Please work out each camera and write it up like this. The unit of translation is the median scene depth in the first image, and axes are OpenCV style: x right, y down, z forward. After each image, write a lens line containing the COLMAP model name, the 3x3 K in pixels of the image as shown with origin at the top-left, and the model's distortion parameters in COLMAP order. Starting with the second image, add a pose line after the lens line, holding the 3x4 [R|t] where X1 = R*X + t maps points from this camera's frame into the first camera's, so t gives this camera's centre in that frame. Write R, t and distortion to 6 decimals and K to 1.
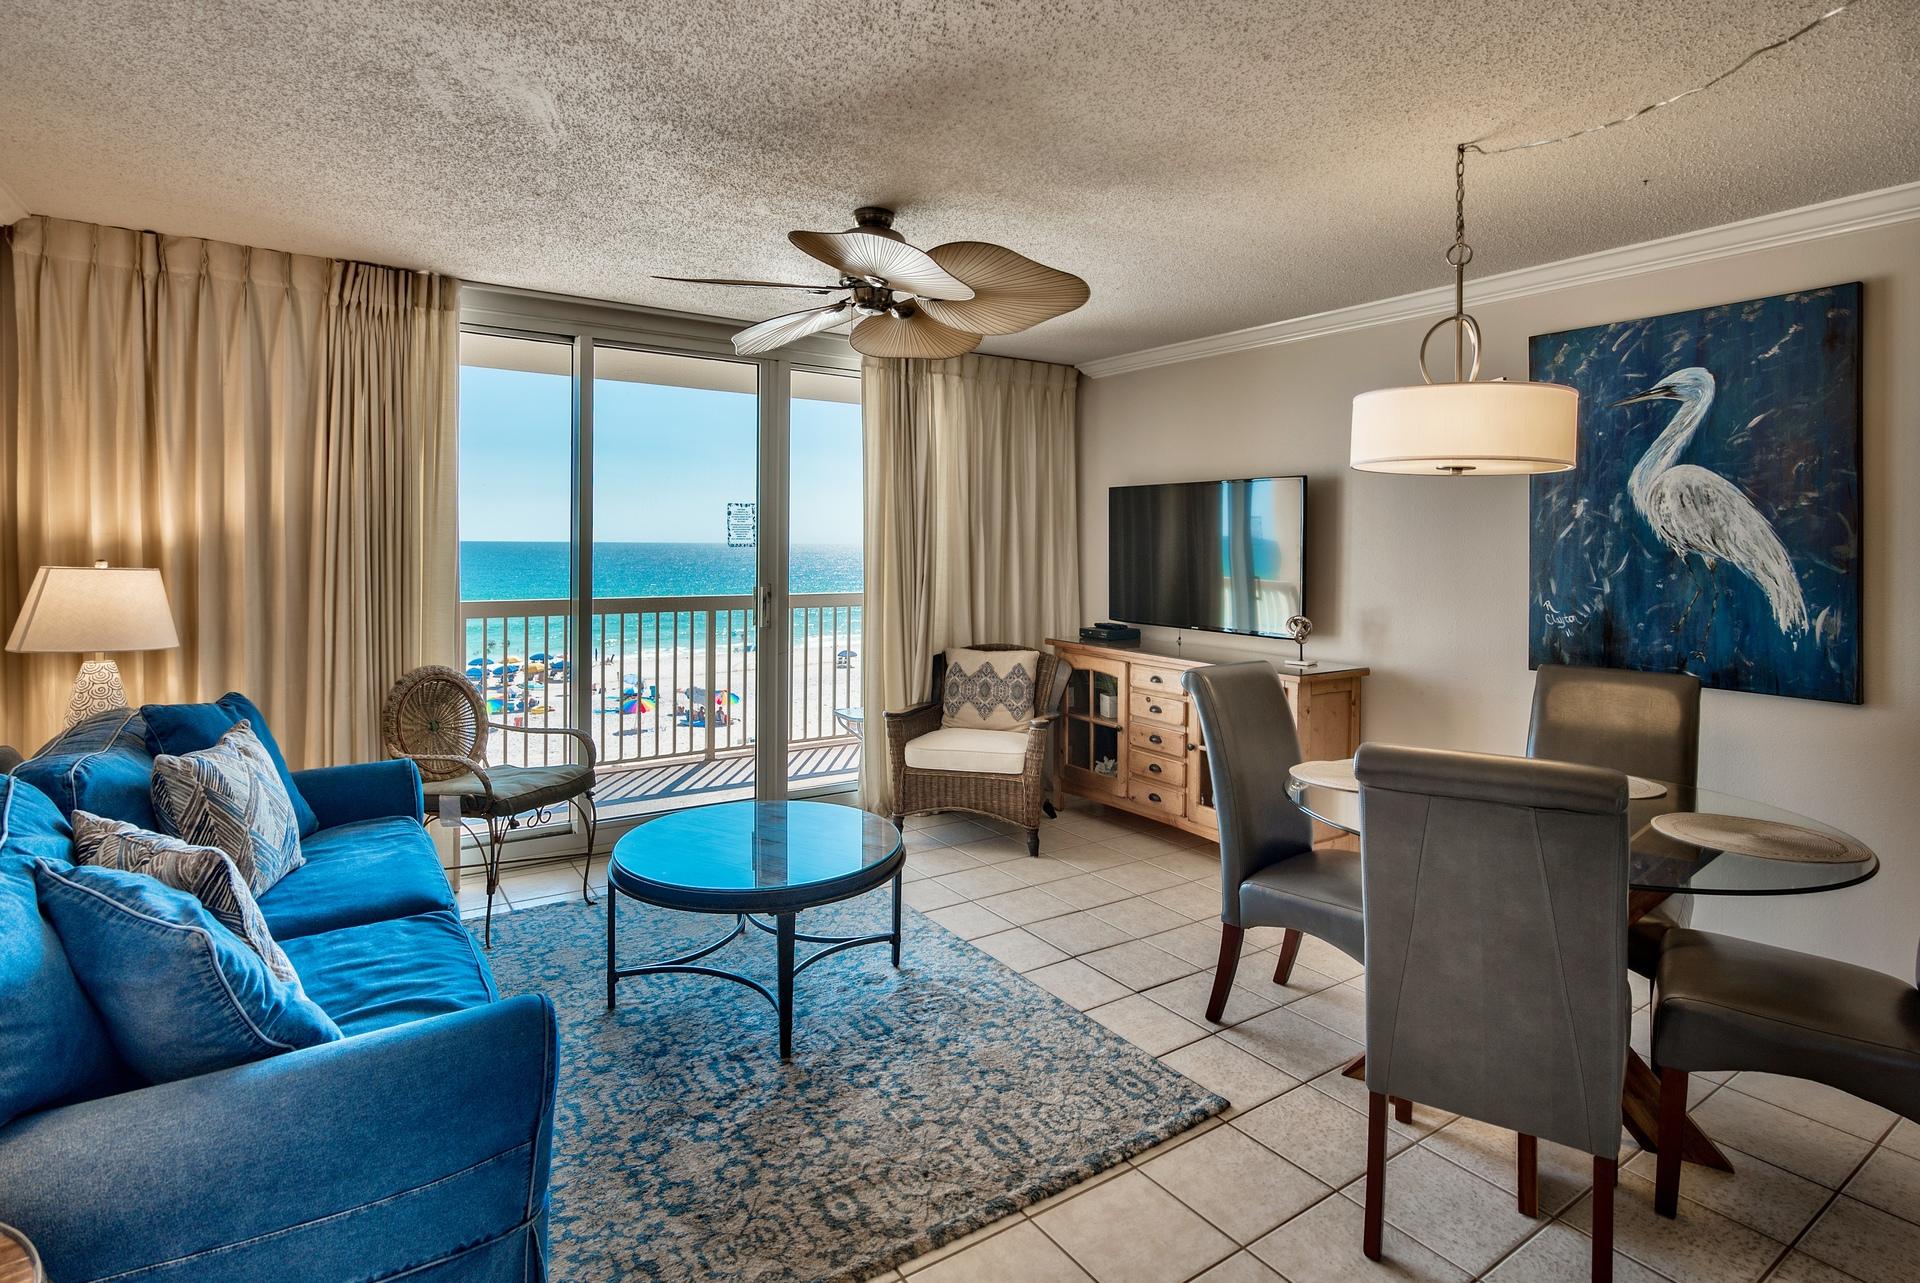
lens RADIAL K [[965.9, 0, 919.9], [0, 965.9, 552.4], [0, 0, 1]] dist [0.001658, -0.002489]
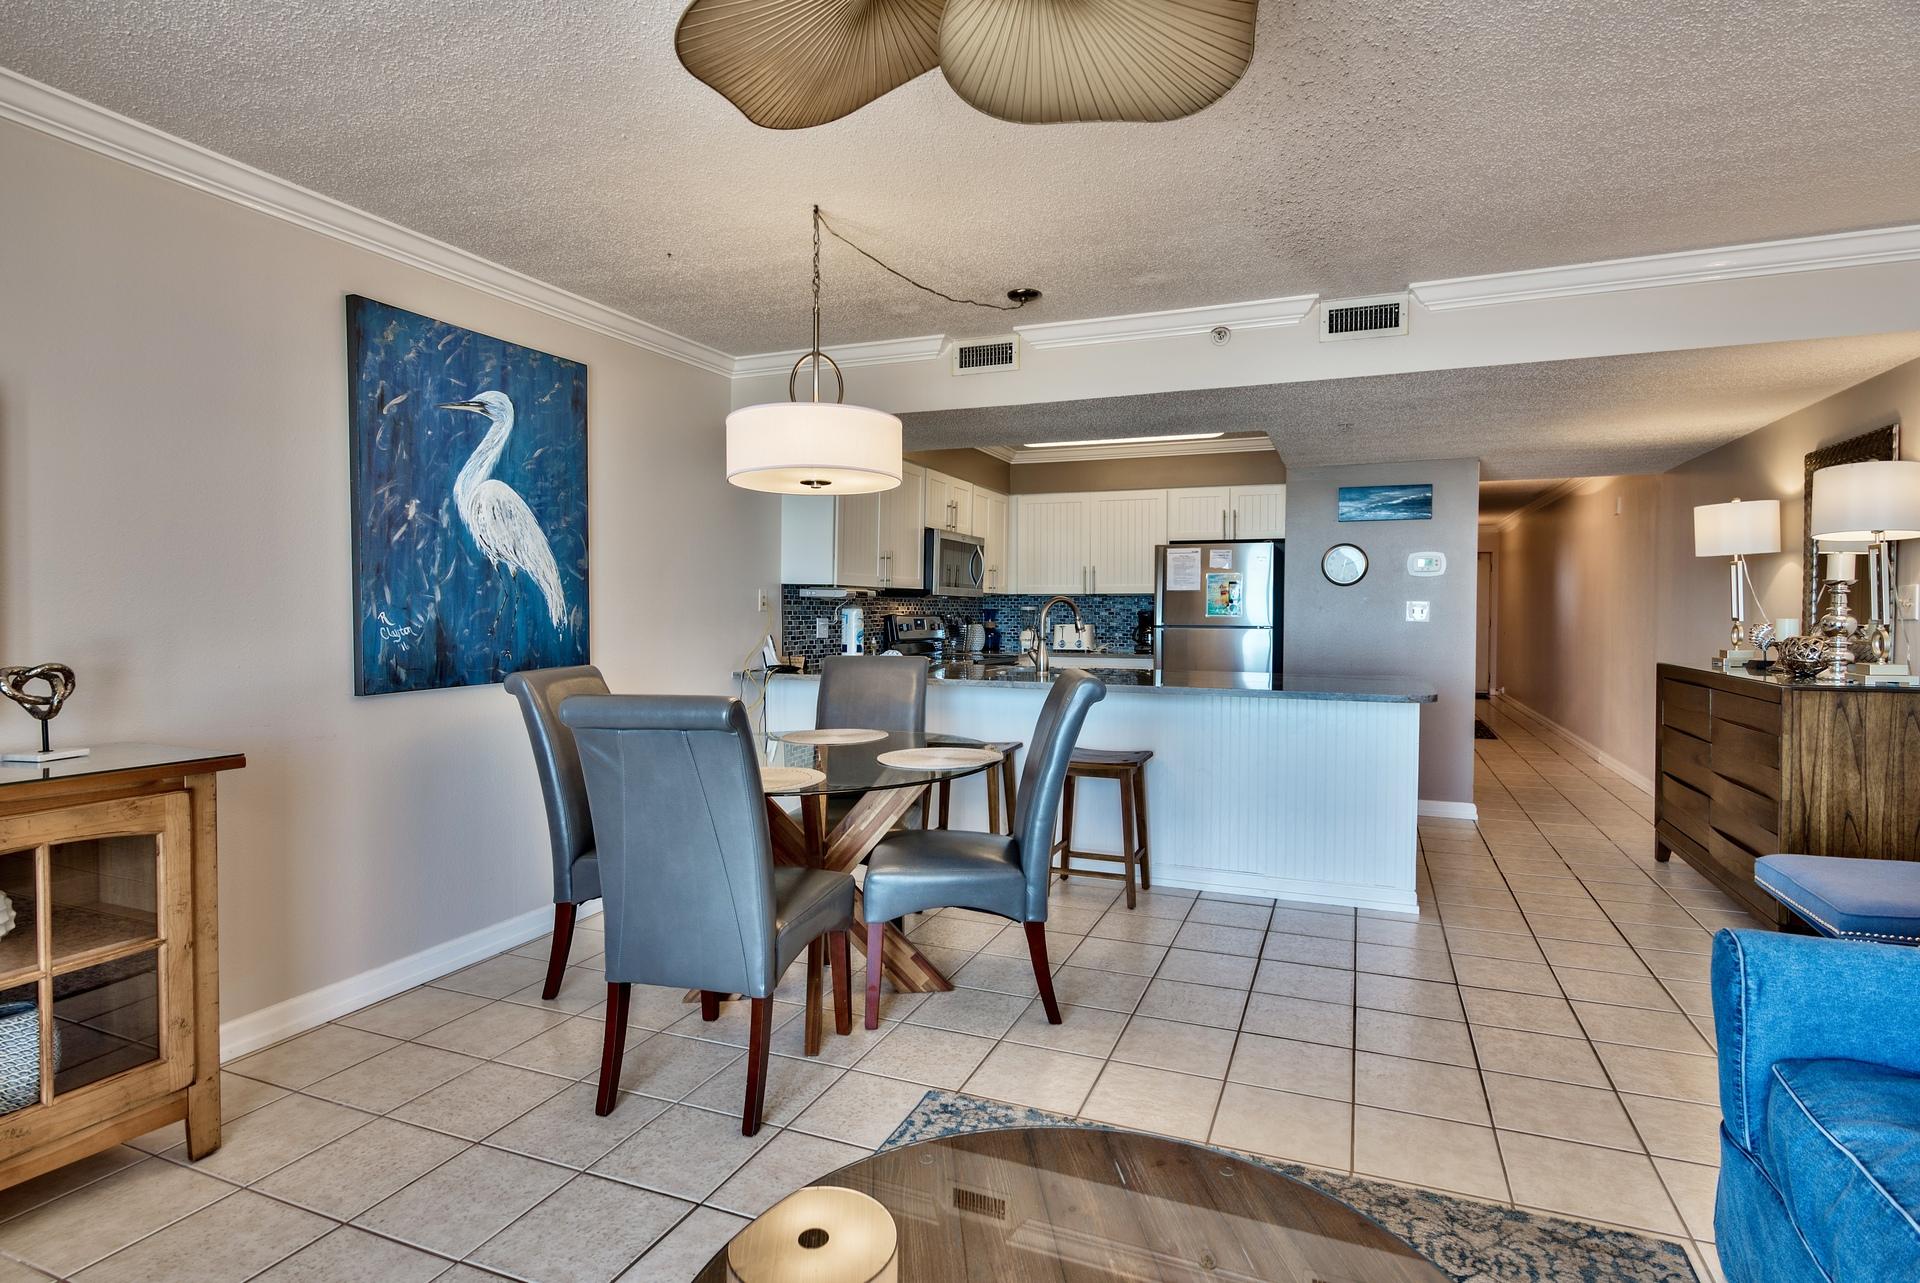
lens RADIAL K [[965.9, 0, 956.8], [0, 965.9, 626.7], [0, 0, 1]] dist [0.001658, -0.002489]
pose [[-0.560477, -0.027702, 0.827706, -0.331500], [-0.001857, 0.999480, 0.032194, 0.031576], [-0.828168, 0.016507, -0.560237, 0.976948]]
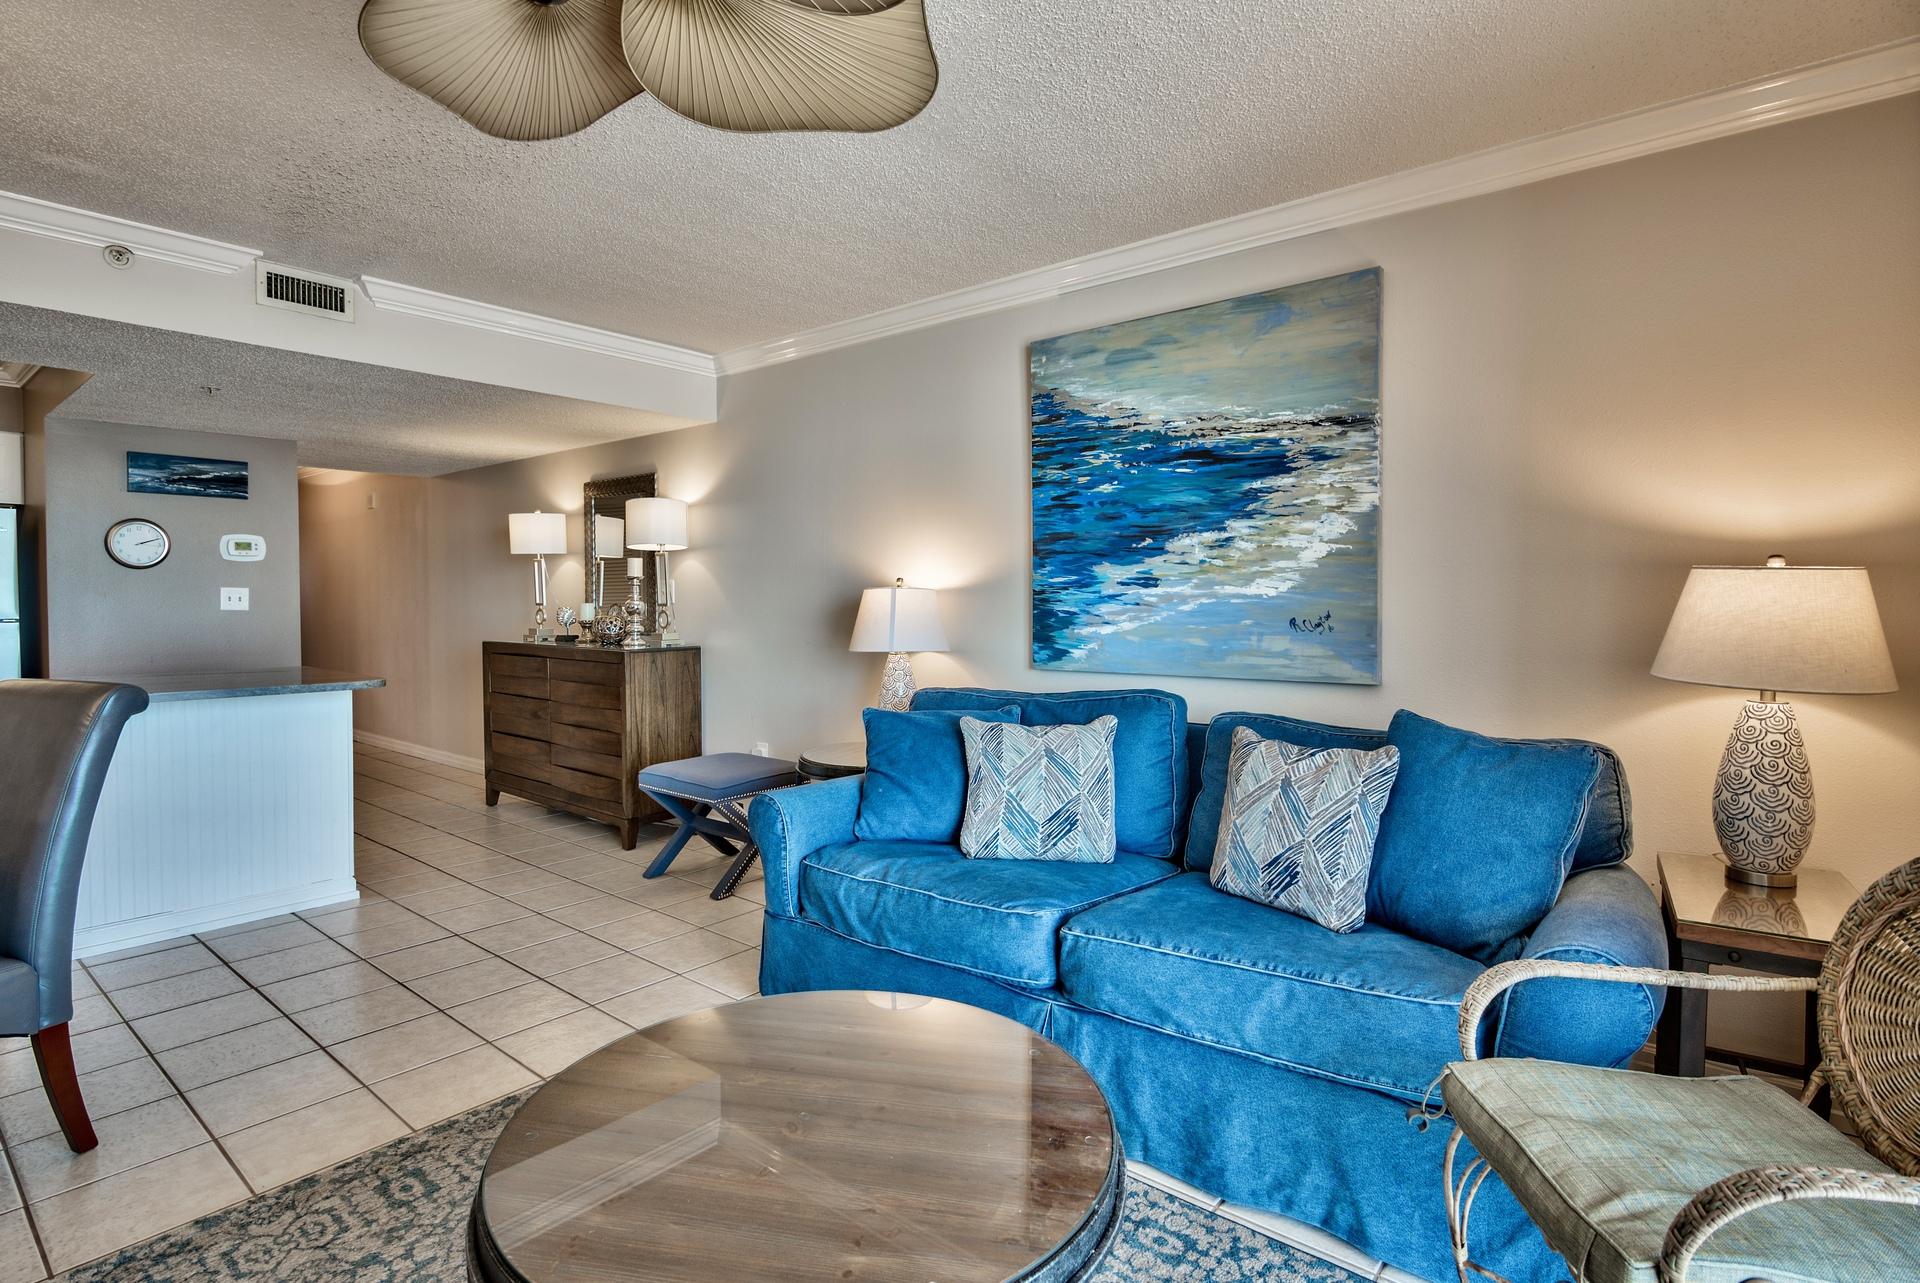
lens RADIAL K [[965.9, 0, 979.3], [0, 965.9, 617.1], [0, 0, 1]] dist [0.001658, -0.002489]
pose [[-0.950847, -0.005862, -0.309604, -0.100517], [-0.013750, 0.999634, 0.023300, 0.033857], [0.309354, 0.026412, -0.950580, 1.164576]]
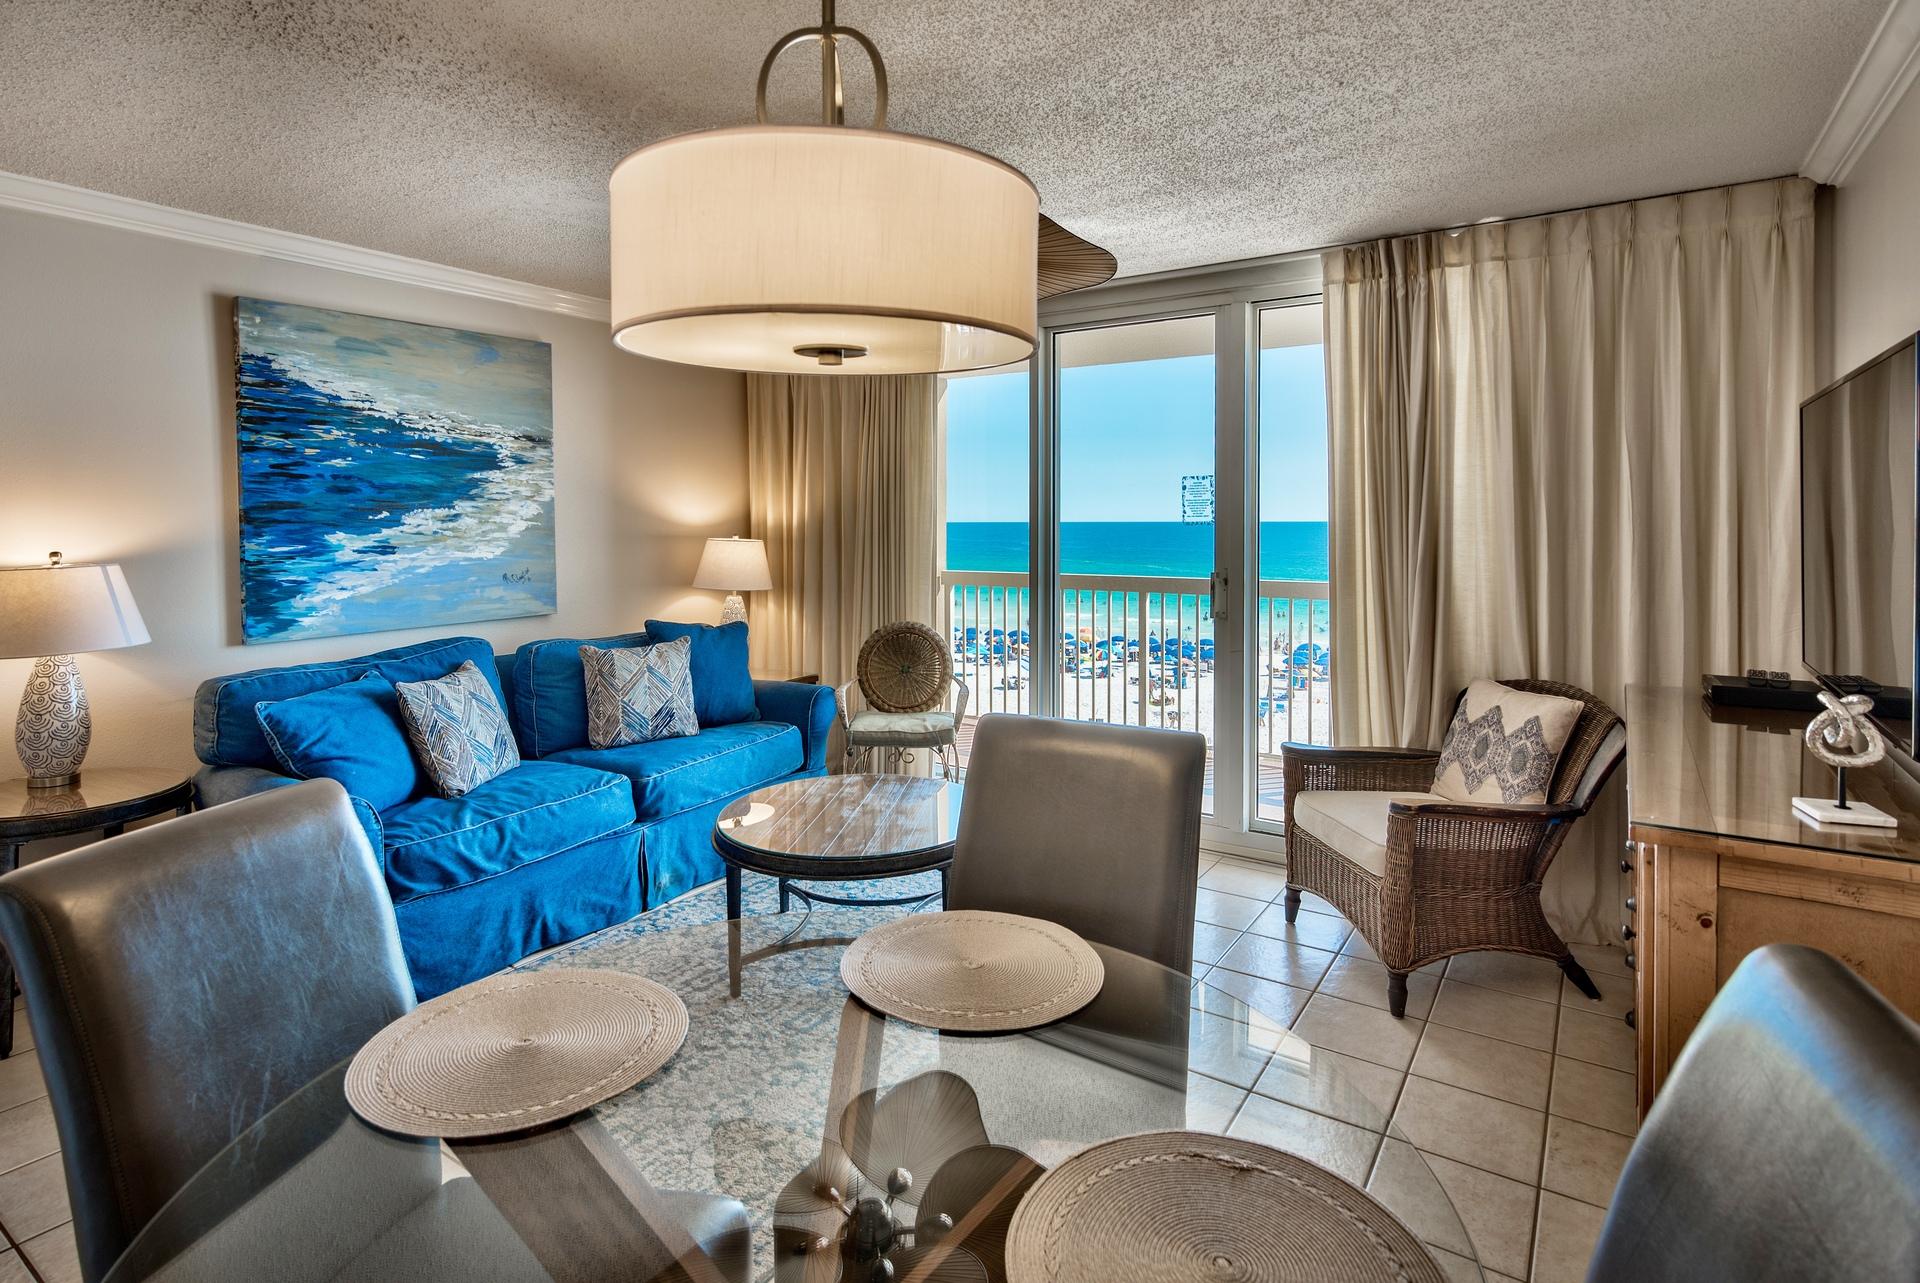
lens RADIAL K [[965.9, 0, 959.8], [0, 965.9, 526.6], [0, 0, 1]] dist [0.001658, -0.002489]
pose [[0.396941, -0.005417, -0.917828, 0.633590], [-0.001862, 0.999976, -0.006707, 0.002185], [0.917842, 0.004371, 0.396921, 0.532135]]
